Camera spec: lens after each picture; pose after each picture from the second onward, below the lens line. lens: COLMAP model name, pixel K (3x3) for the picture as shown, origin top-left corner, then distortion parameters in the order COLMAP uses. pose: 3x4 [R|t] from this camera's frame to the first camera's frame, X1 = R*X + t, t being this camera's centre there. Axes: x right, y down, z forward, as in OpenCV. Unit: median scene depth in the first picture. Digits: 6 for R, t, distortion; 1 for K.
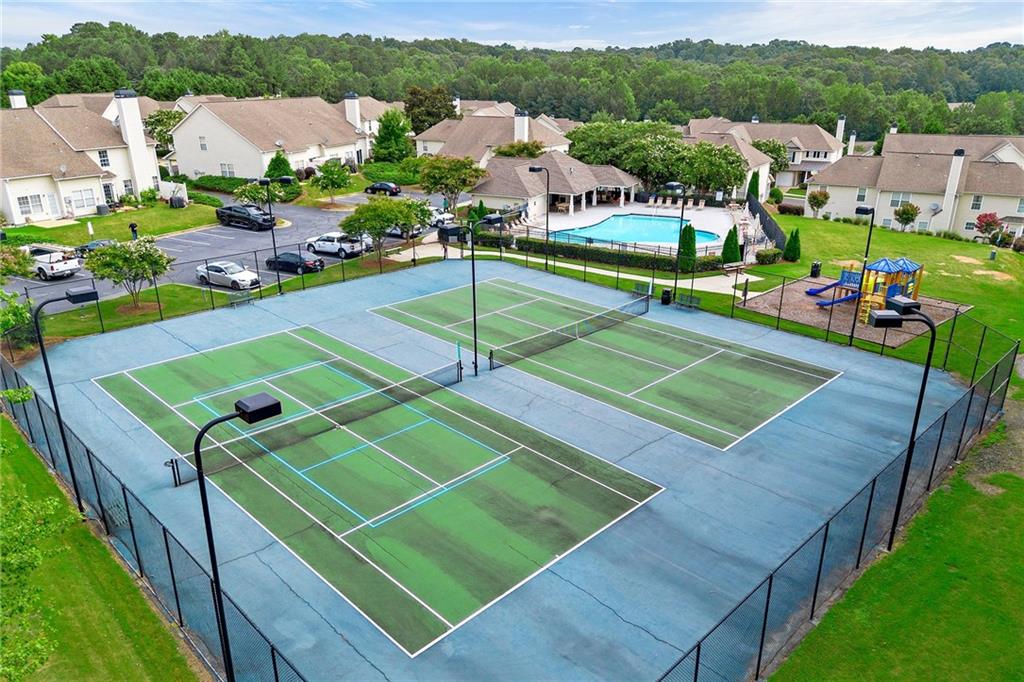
lens RADIAL K [[722.3, 0, 512.0], [0, 722.3, 341.0], [0, 0, 1]] dist [0.055581, -0.001347]
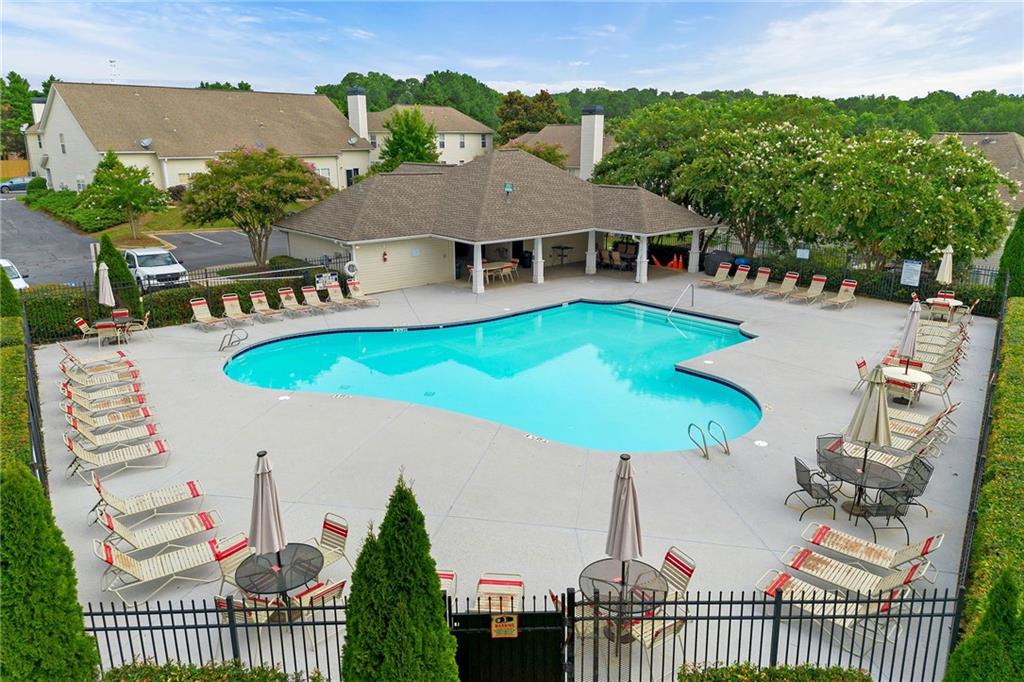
lens RADIAL K [[722.3, 0, 512.0], [0, 722.3, 341.0], [0, 0, 1]] dist [0.055581, -0.001347]
pose [[0.921780, 0.104307, -0.373419, 0.241736], [-0.131879, 0.990055, -0.048988, -0.120327], [0.364595, 0.094403, 0.926368, 0.586013]]
